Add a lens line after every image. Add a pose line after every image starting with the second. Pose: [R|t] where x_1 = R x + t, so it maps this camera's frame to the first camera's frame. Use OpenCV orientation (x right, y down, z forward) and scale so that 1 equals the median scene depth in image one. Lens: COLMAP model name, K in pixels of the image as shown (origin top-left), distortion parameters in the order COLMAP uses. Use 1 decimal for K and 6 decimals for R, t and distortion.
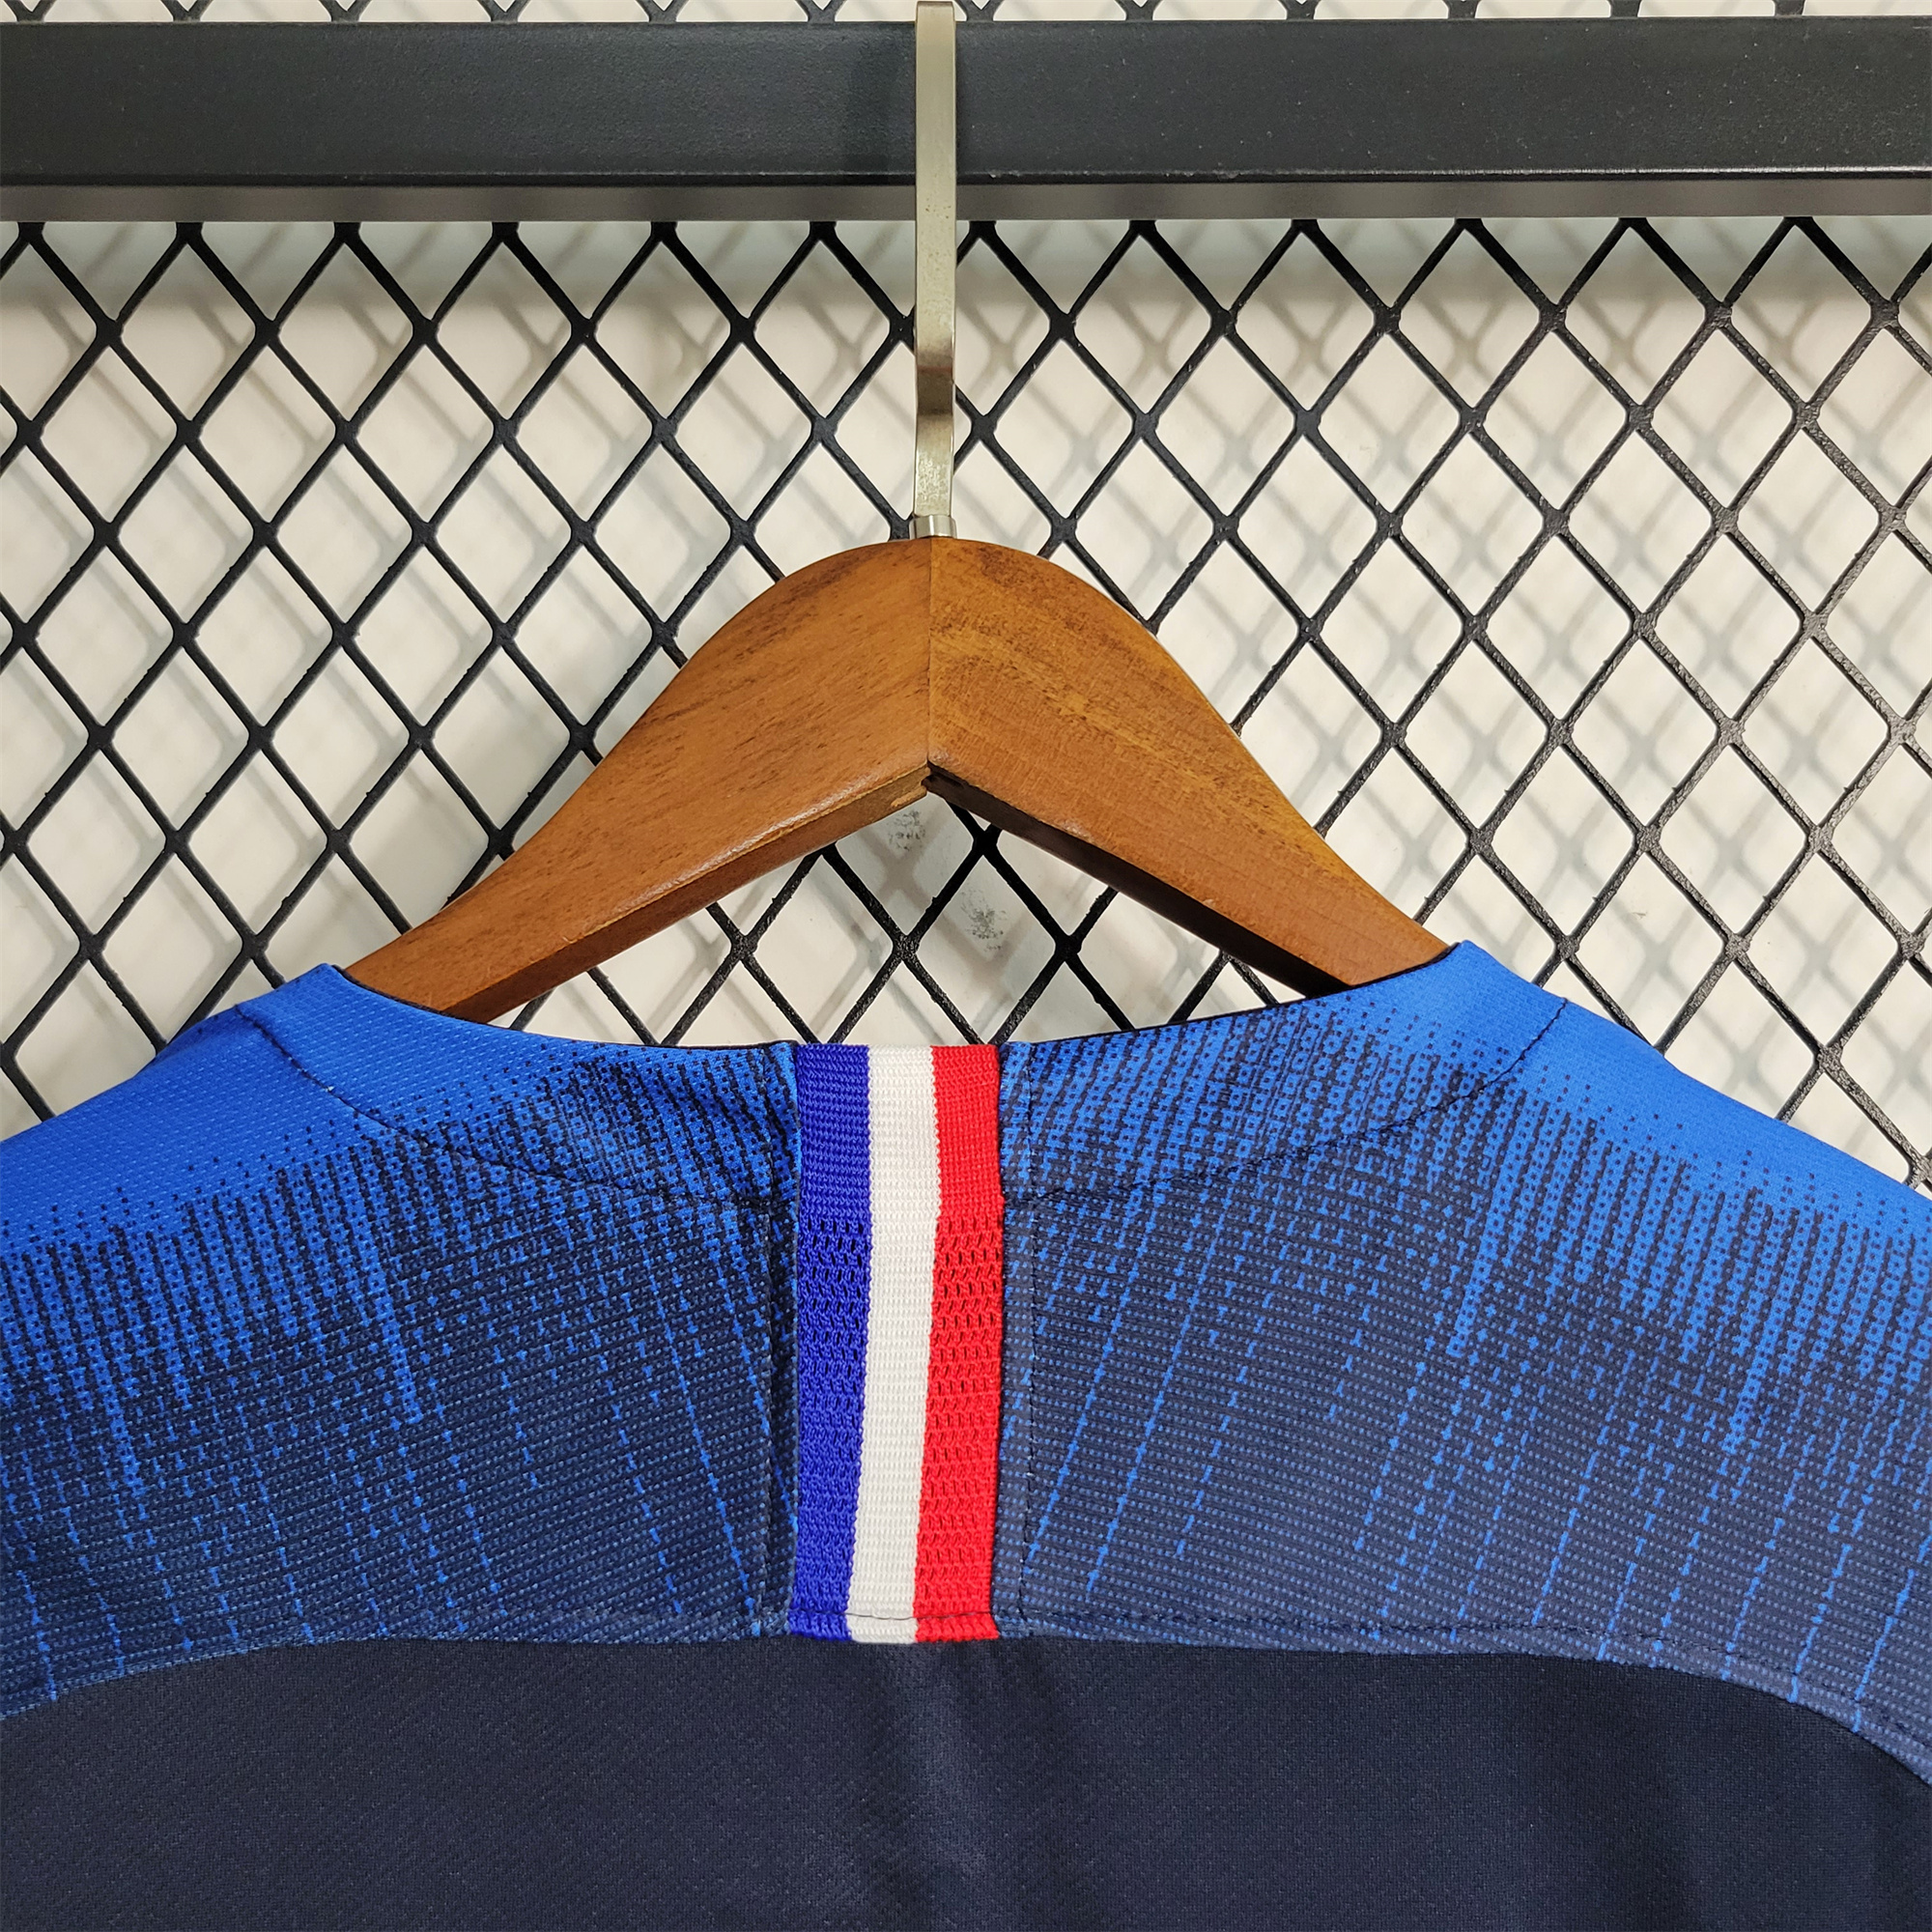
lens RADIAL K [[1916.2, 0, 963.7], [0, 1916.2, 1036.5], [0, 0, 1]] dist [-0.035299, 0.003667]
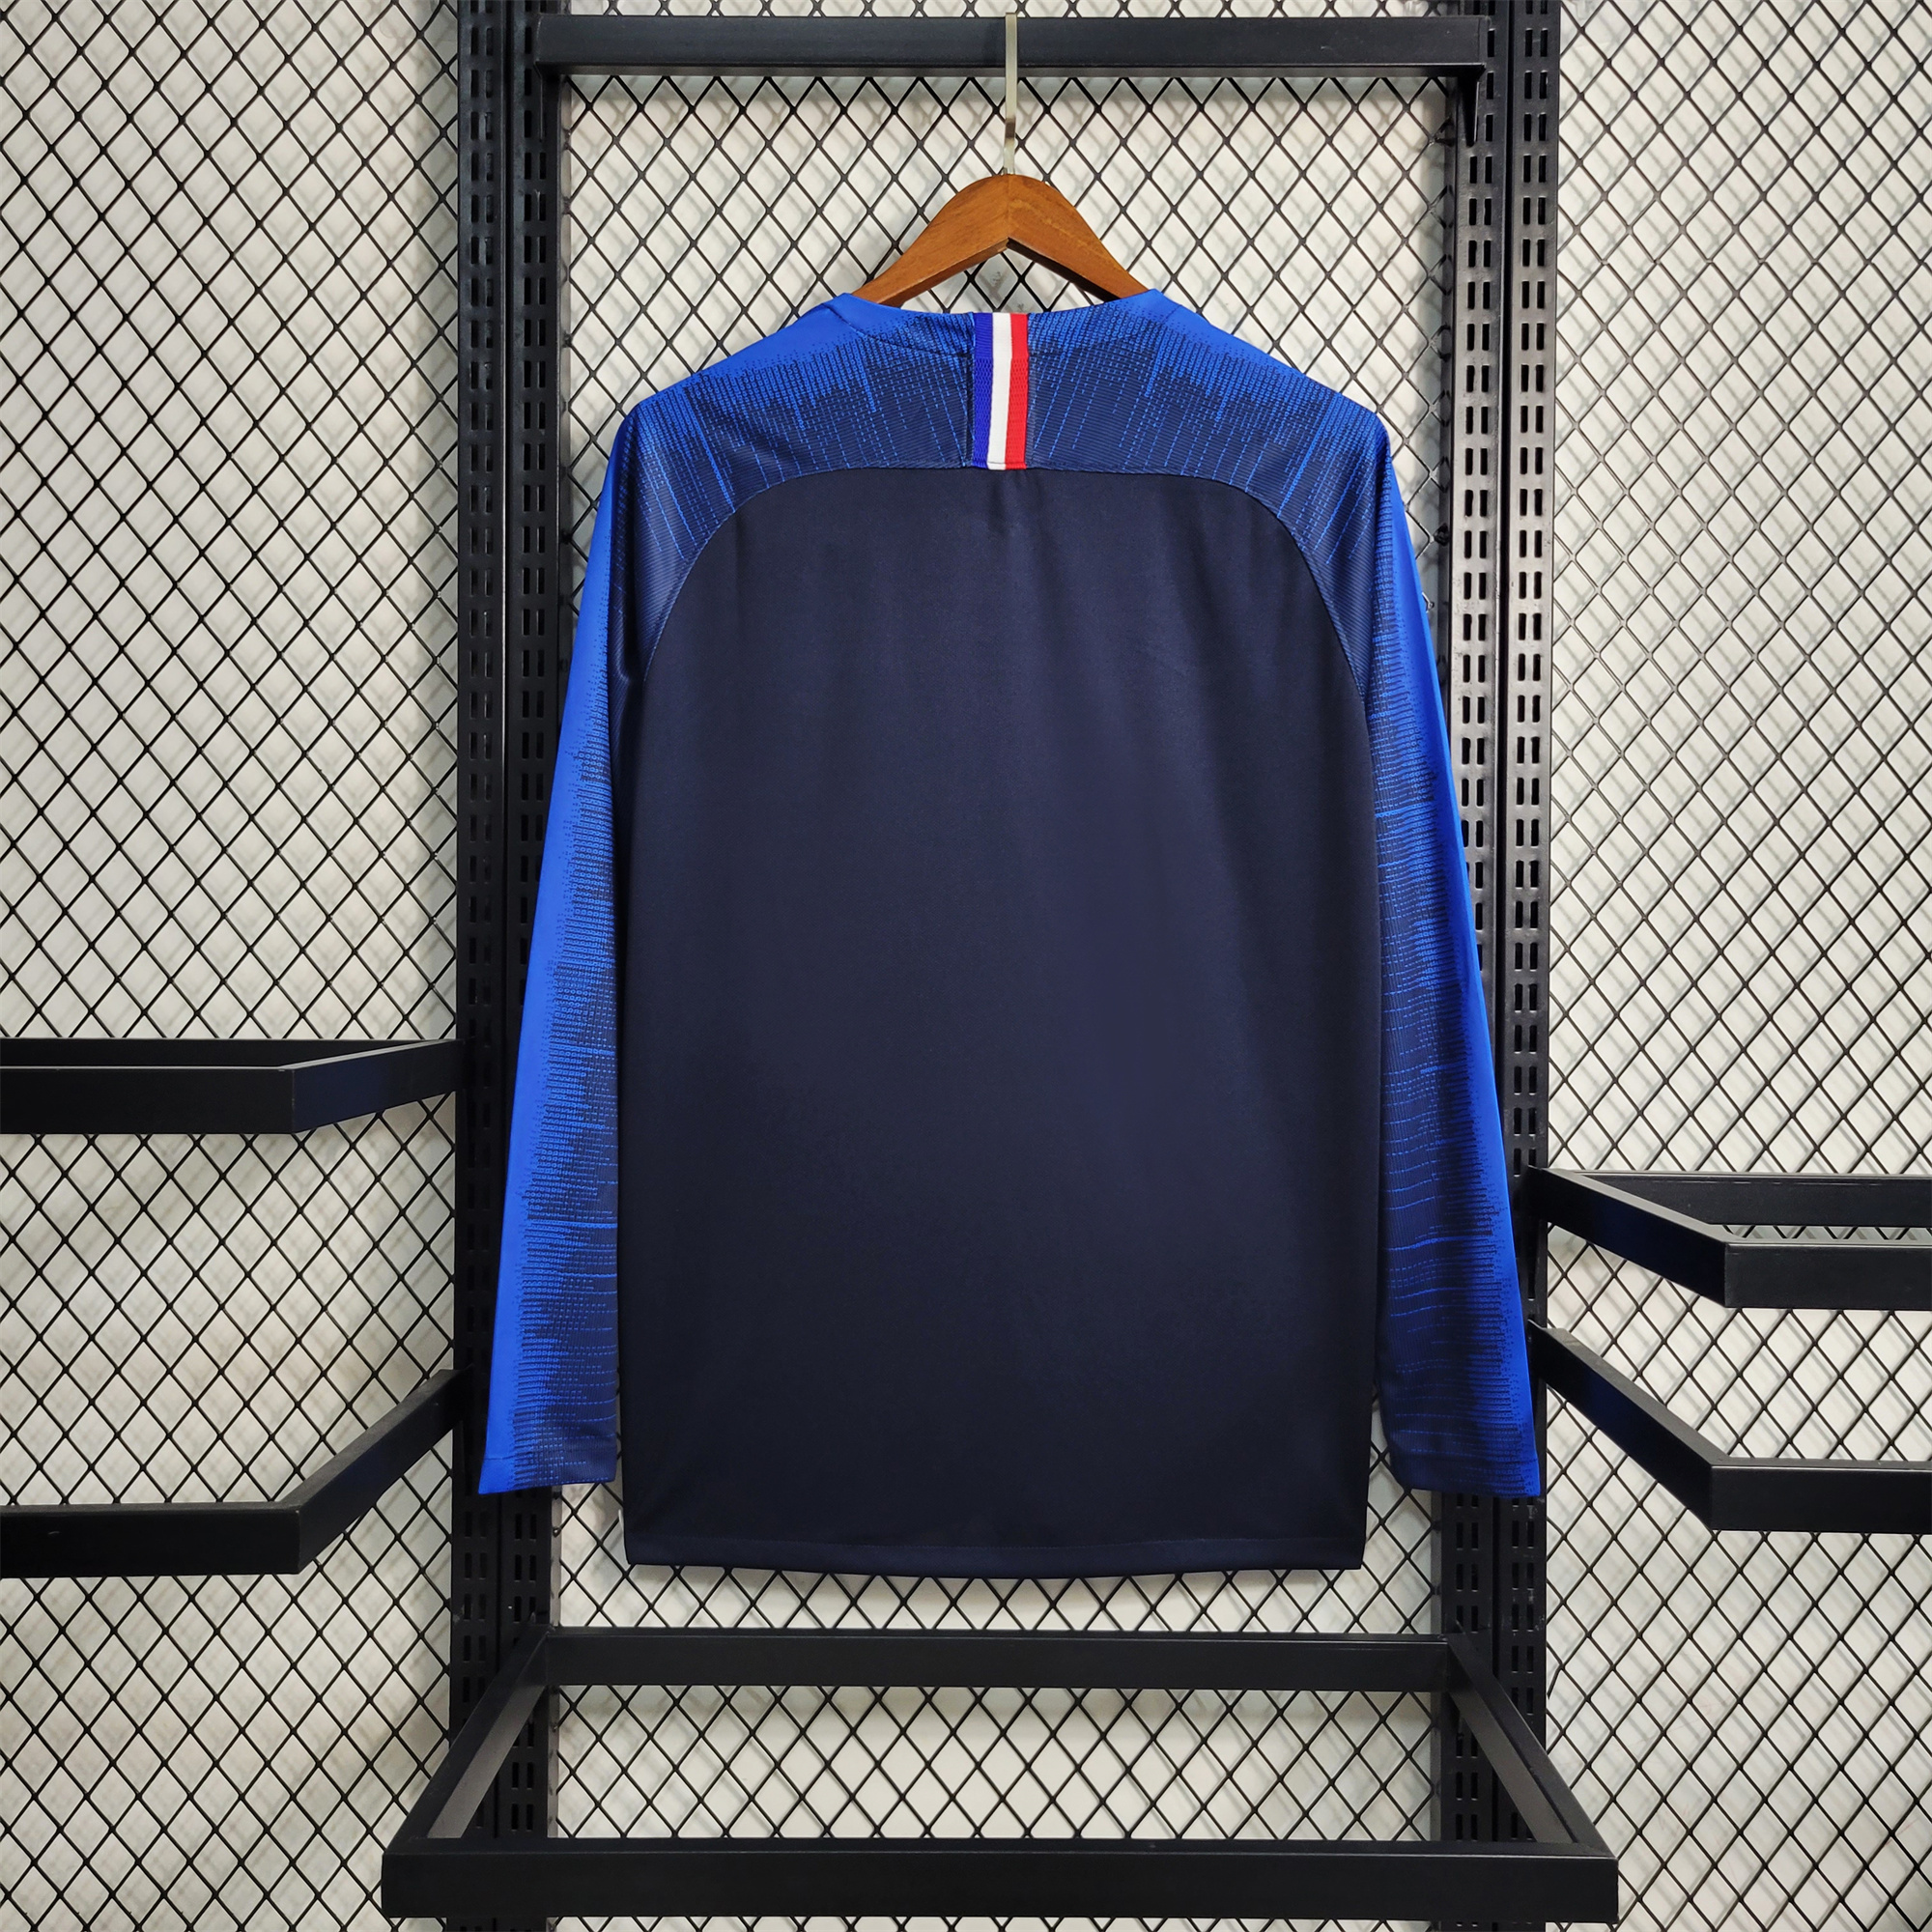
lens RADIAL K [[1916.2, 0, 963.7], [0, 1916.2, 1036.5], [0, 0, 1]] dist [-0.035299, 0.003667]
pose [[0.999989, 0.002794, -0.003643, -0.089395], [-0.002295, 0.991462, 0.130377, 0.933995], [0.003976, -0.130367, 0.991458, -2.932304]]
